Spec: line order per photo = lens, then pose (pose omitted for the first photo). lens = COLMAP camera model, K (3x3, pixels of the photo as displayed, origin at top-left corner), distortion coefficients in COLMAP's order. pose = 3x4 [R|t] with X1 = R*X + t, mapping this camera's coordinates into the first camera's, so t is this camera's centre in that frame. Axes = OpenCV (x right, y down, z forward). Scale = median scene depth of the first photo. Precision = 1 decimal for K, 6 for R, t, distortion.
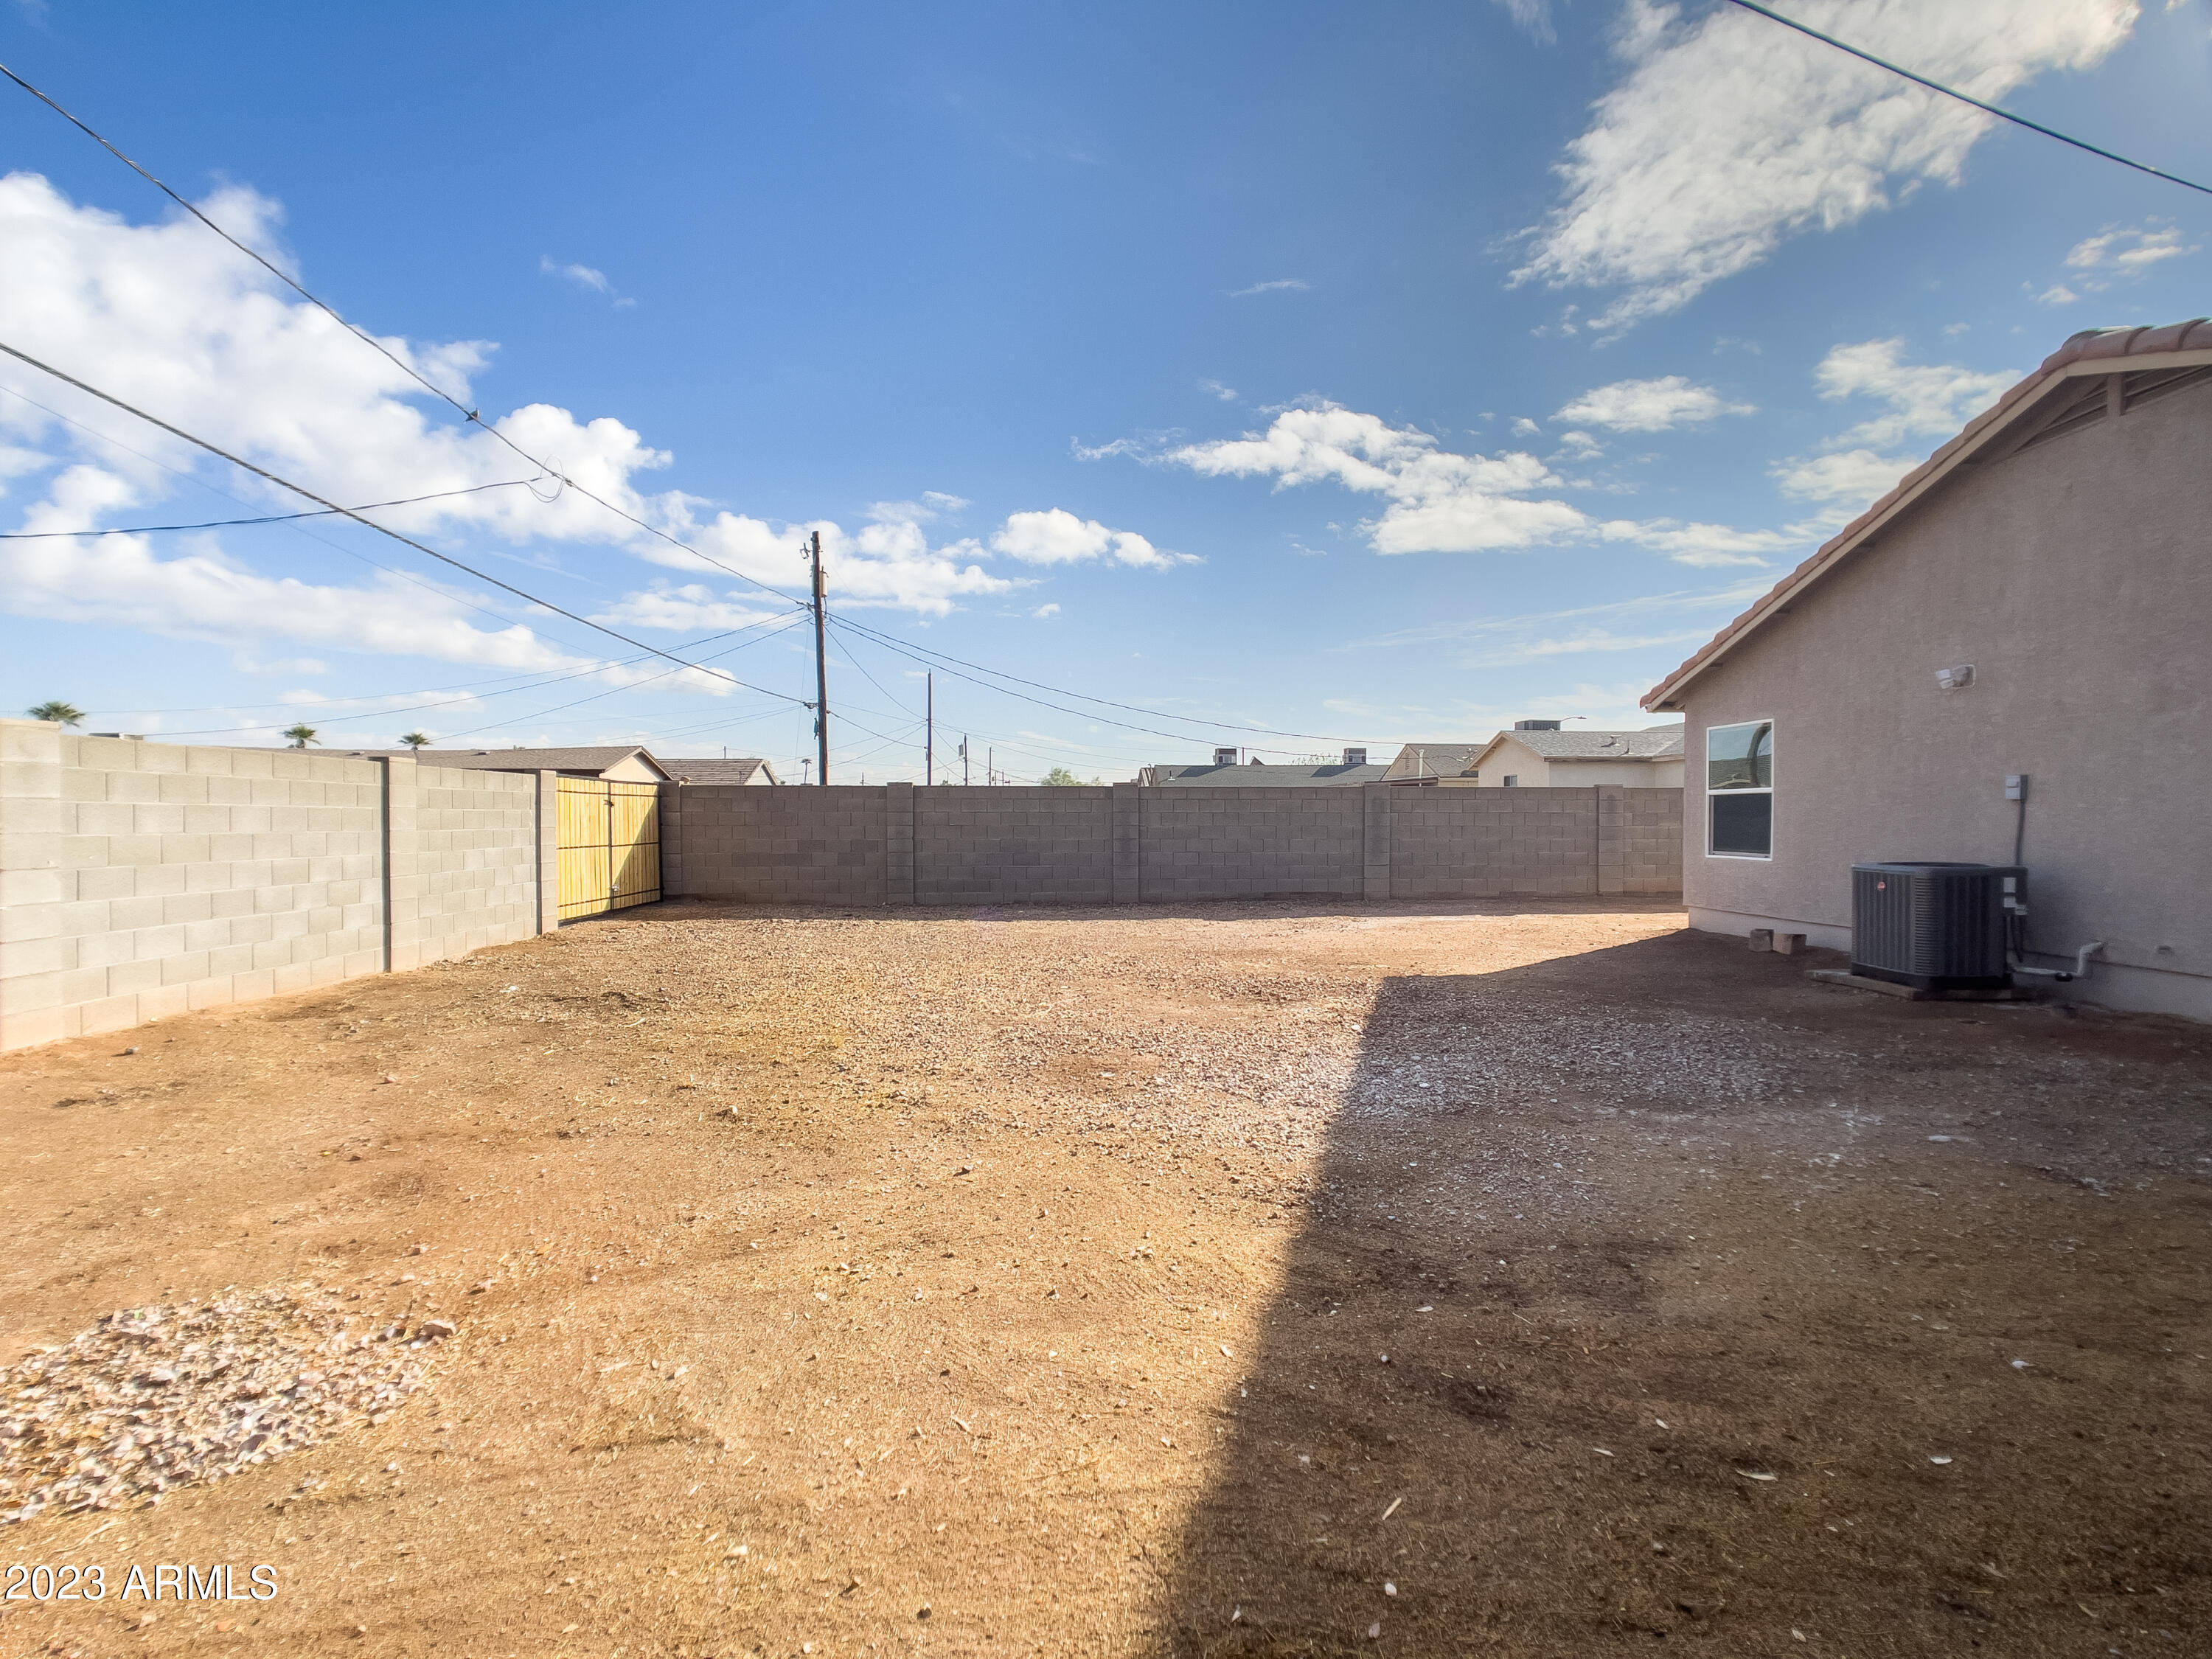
lens RADIAL K [[1082.5, 0, 1100.6], [0, 1082.5, 833.9], [0, 0, 1]] dist [-0.021465, 0.014302]
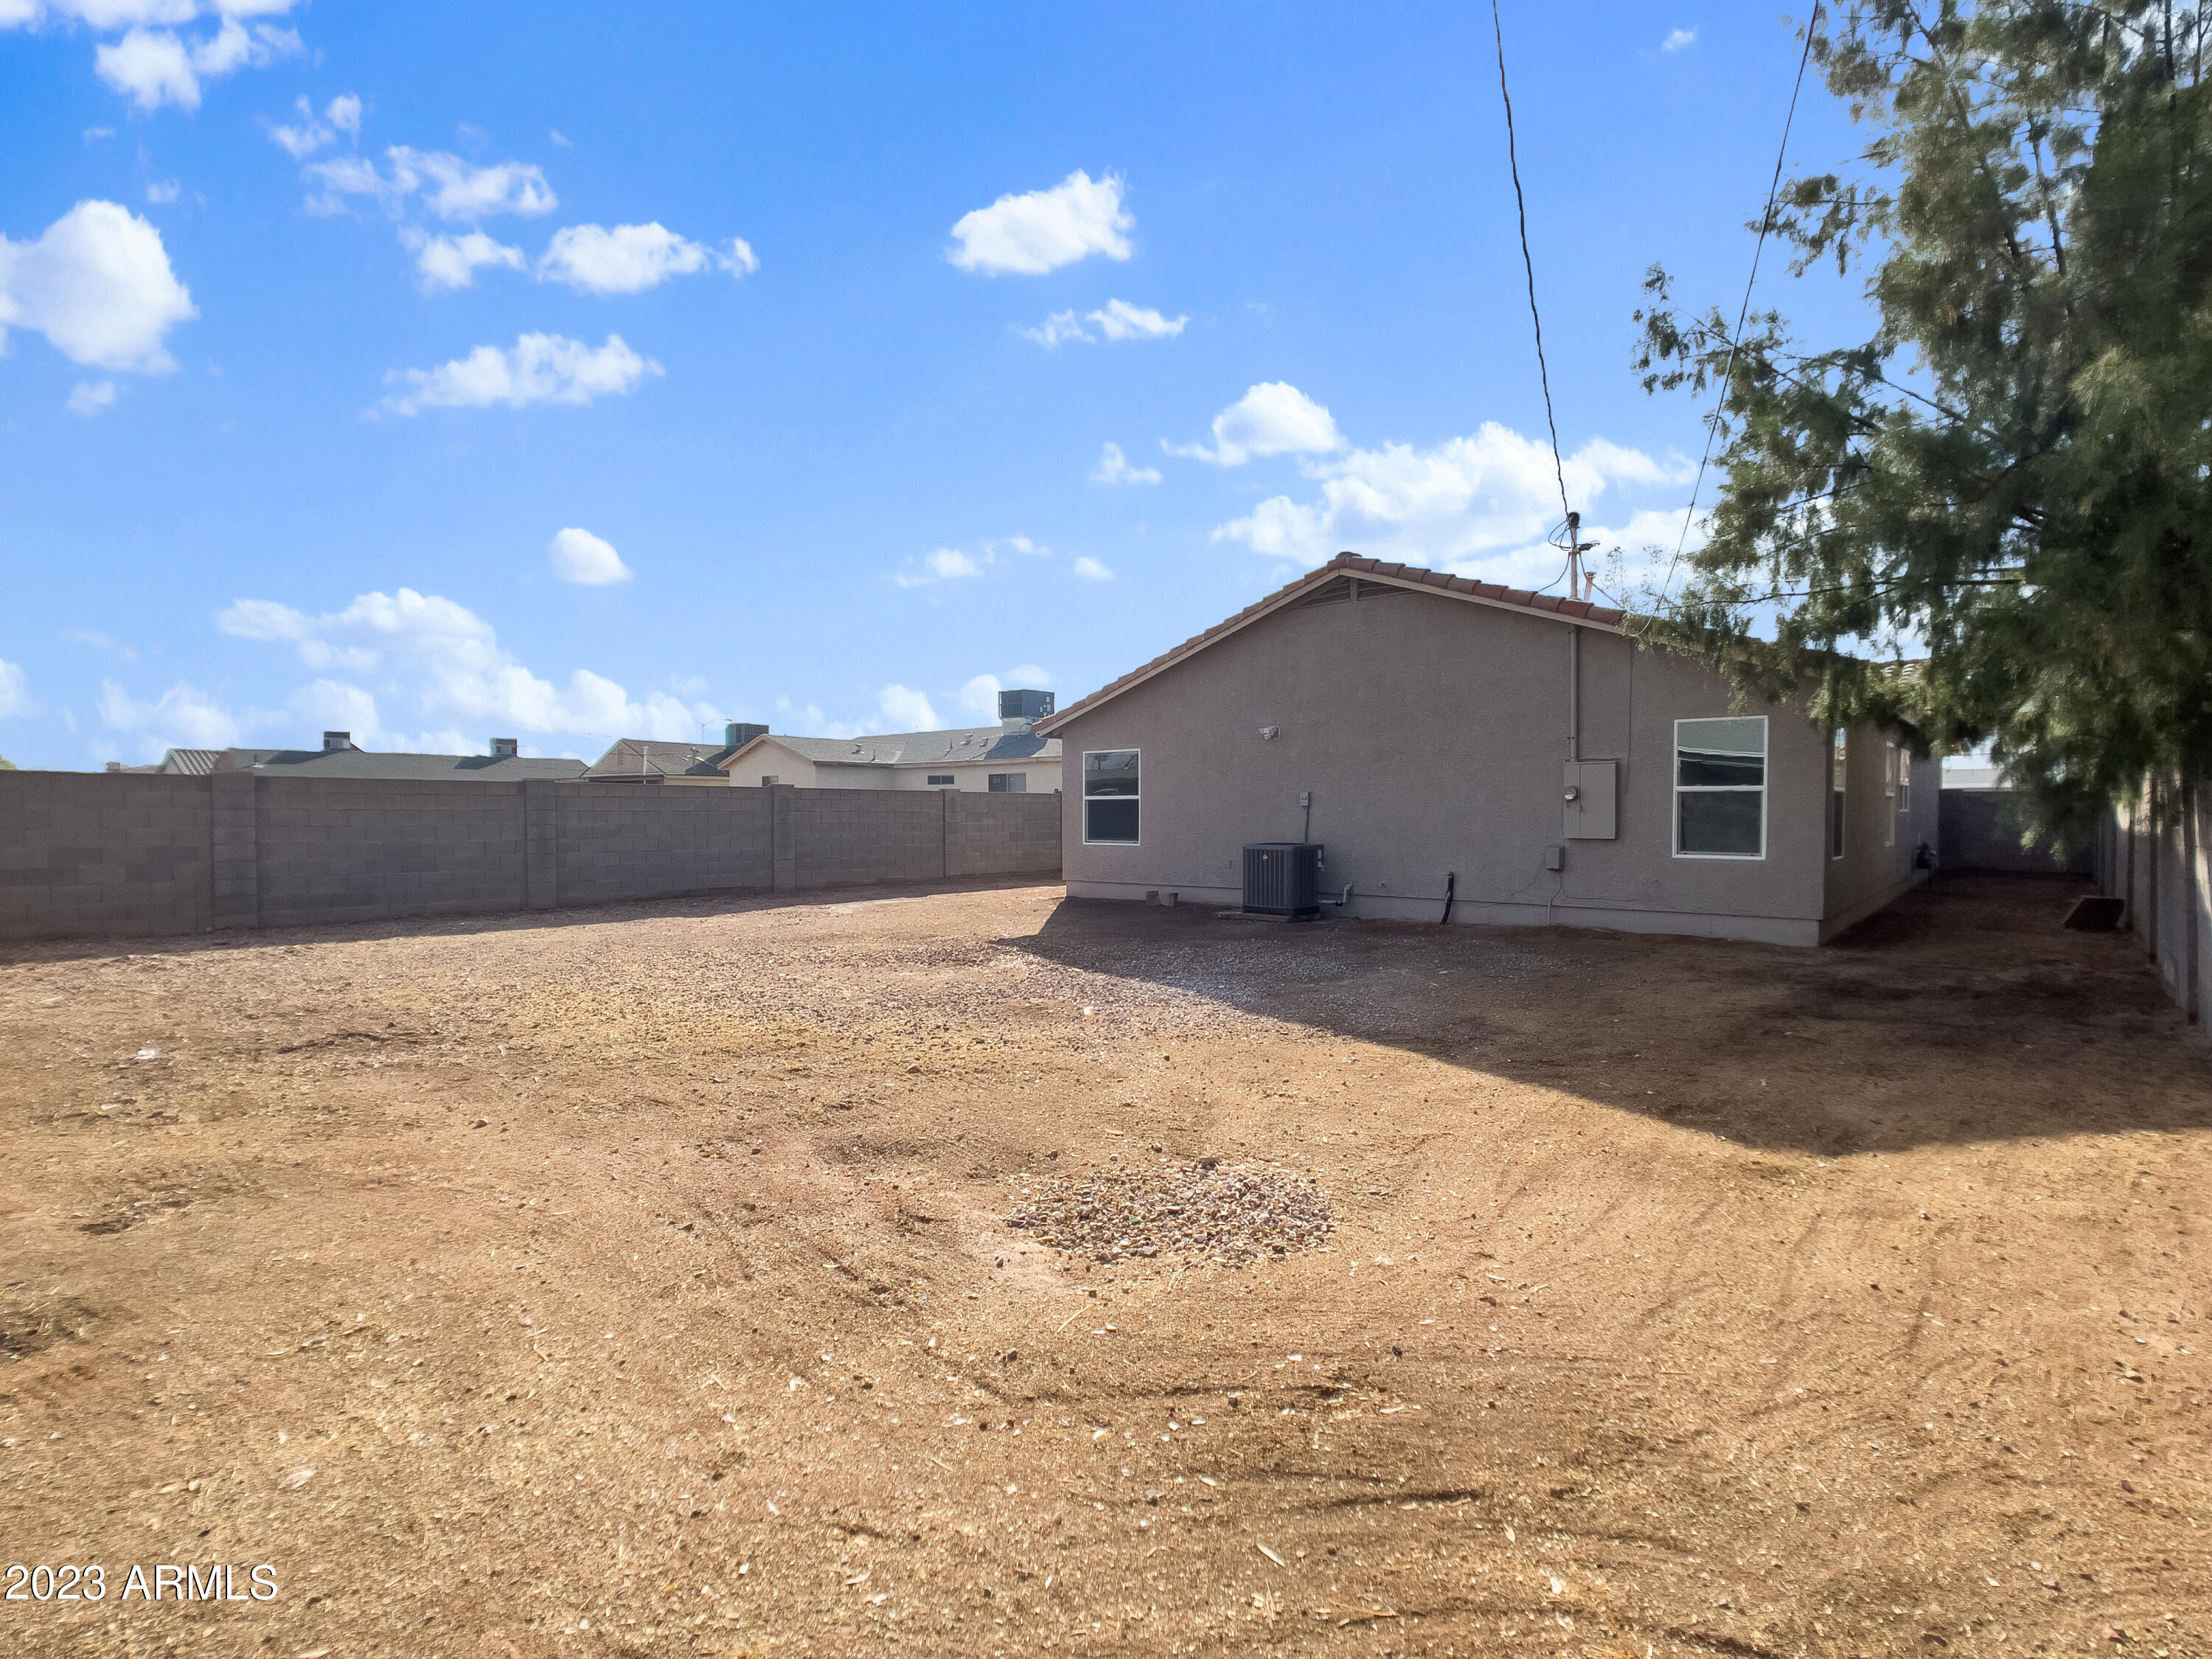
lens RADIAL K [[1082.5, 0, 1100.6], [0, 1082.5, 833.9], [0, 0, 1]] dist [-0.021465, 0.014302]
pose [[0.682337, -0.013149, 0.730919, -0.445892], [0.010687, 0.999911, 0.008011, -0.002927], [-0.730959, 0.002345, 0.682417, 0.029099]]
